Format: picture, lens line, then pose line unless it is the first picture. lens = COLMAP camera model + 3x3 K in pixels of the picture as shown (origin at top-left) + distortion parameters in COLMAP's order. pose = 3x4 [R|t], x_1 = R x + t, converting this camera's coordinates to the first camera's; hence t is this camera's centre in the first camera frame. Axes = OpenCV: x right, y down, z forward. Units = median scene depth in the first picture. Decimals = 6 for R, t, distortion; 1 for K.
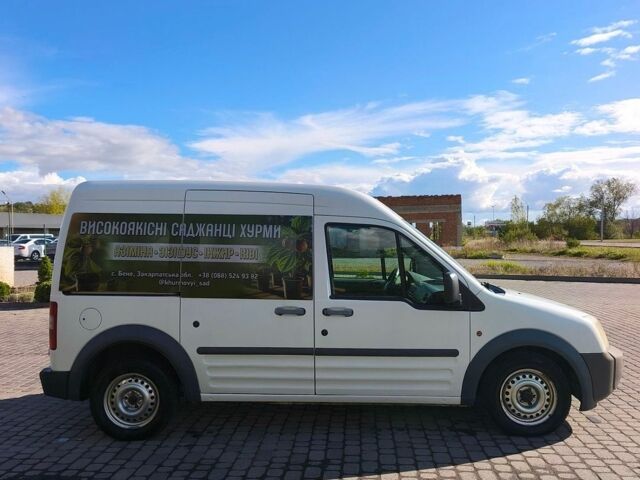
lens RADIAL K [[538.7, 0, 322.9], [0, 538.7, 246.5], [0, 0, 1]] dist [-0.011147, 0.011144]
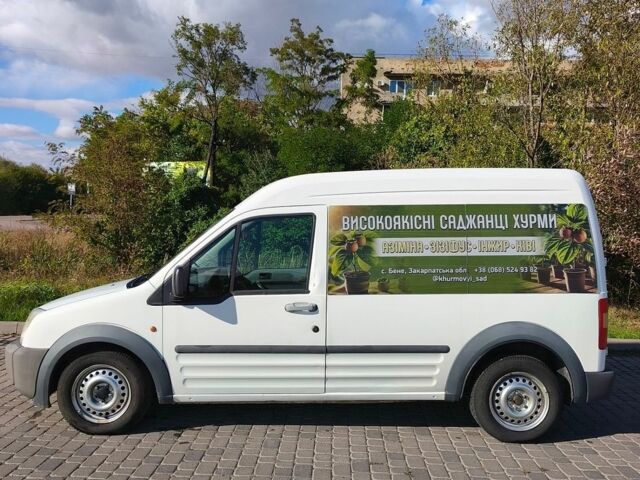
lens RADIAL K [[538.7, 0, 278.3], [0, 538.7, 275.8], [0, 0, 1]] dist [-0.011147, 0.011144]
pose [[0.999431, -0.030511, -0.014375, -0.553709], [0.031257, 0.998001, 0.054920, 0.001056], [0.012671, -0.055338, 0.998387, 0.057062]]
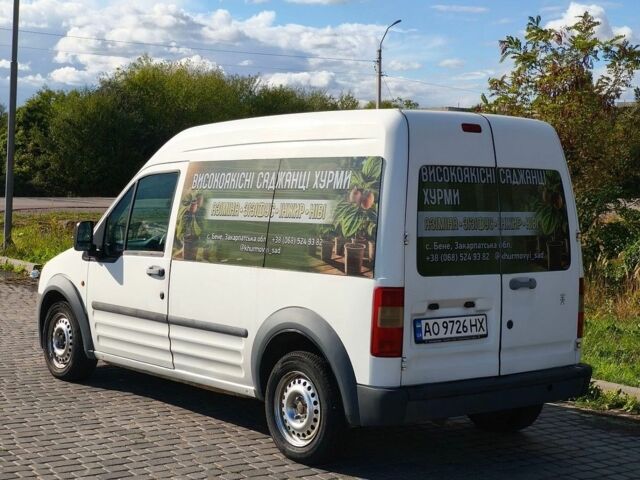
lens RADIAL K [[1151.1, 0, 320.0], [0, 1151.1, 236.9], [0, 0, 1]] dist [-0.180833, 0.000000]
pose [[0.640087, 0.011298, -0.768220, 1.057517], [0.001223, 0.999876, 0.015724, 0.023762], [0.768302, -0.011005, 0.639993, 0.005801]]
